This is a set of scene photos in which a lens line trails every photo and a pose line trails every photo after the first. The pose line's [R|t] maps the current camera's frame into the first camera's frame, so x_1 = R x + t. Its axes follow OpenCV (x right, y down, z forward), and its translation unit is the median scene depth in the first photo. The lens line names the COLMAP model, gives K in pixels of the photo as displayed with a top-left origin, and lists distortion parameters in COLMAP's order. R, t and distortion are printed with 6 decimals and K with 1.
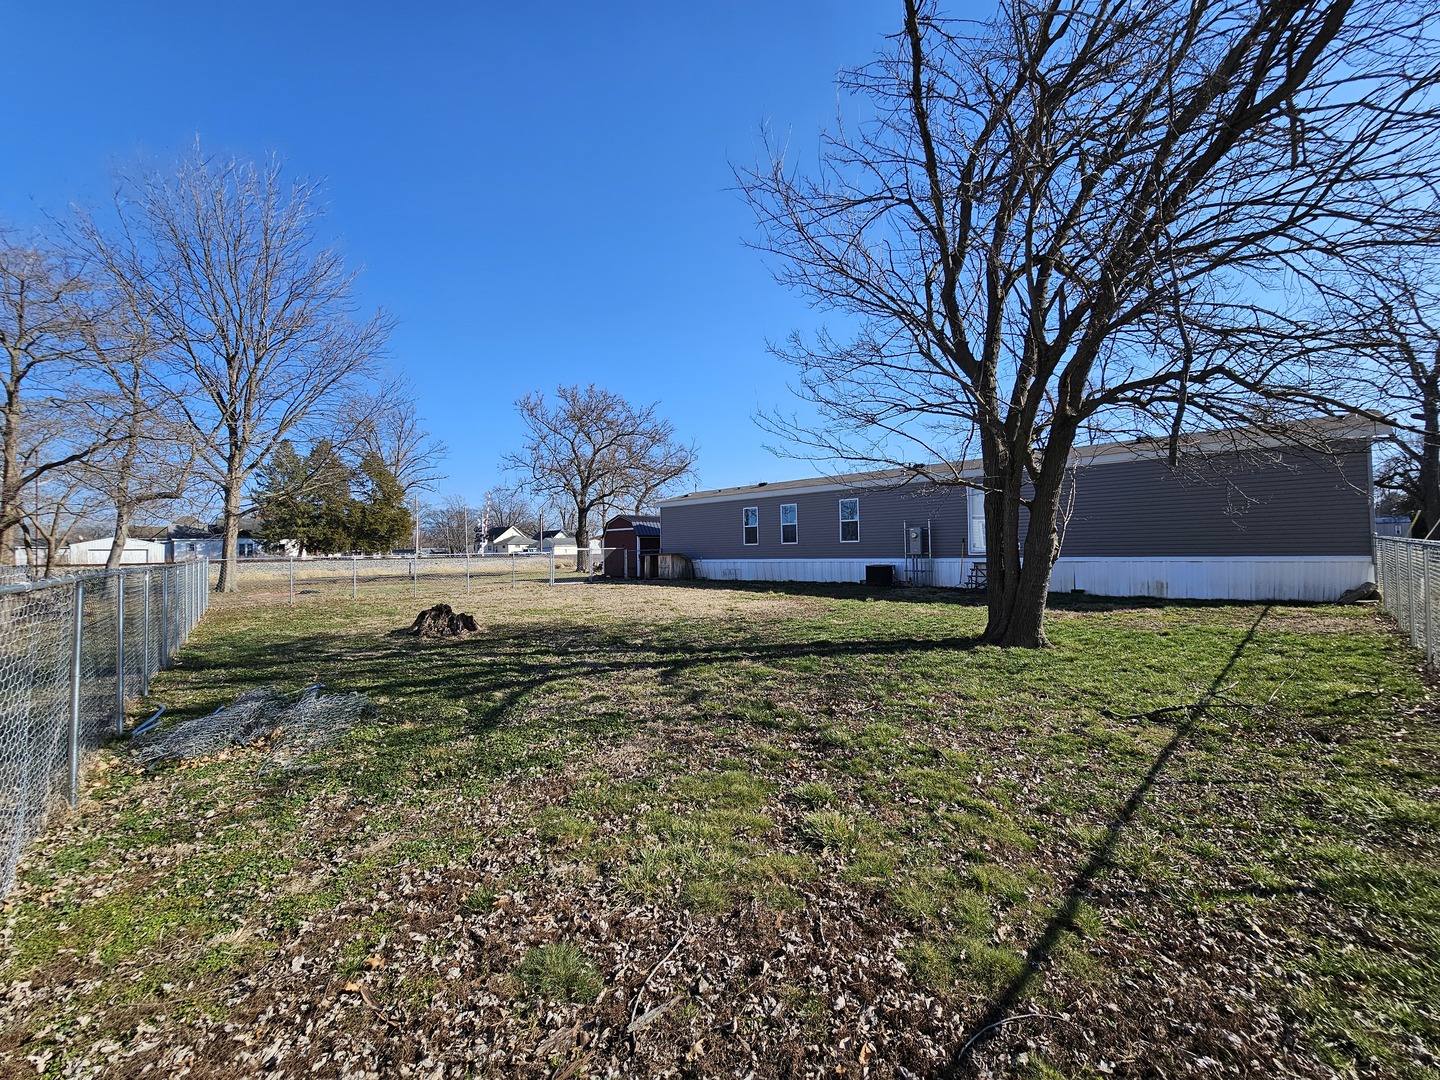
lens RADIAL K [[590.6, 0, 720.2], [0, 590.6, 541.3], [0, 0, 1]] dist [0.001229, 0.001508]
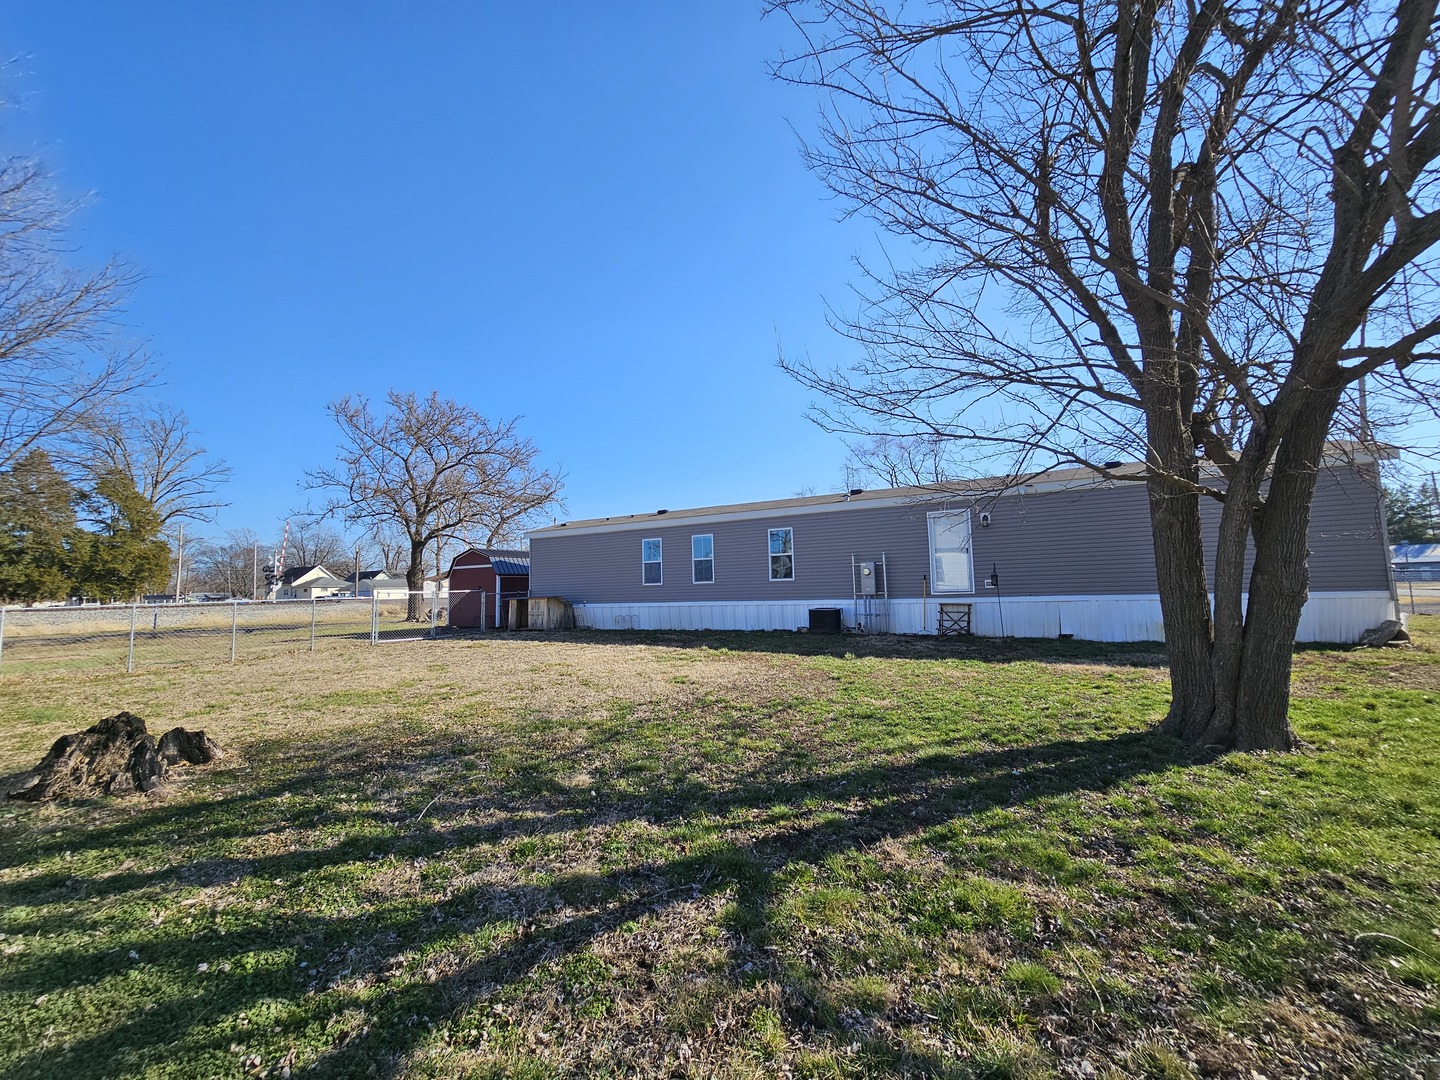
lens RADIAL K [[590.6, 0, 720.8], [0, 590.6, 538.1], [0, 0, 1]] dist [0.001229, 0.001508]
pose [[0.966989, 0.013405, 0.254463, -0.040614], [0.005639, 0.997245, -0.073962, 0.001572], [-0.254754, 0.072956, 0.964250, 0.125454]]
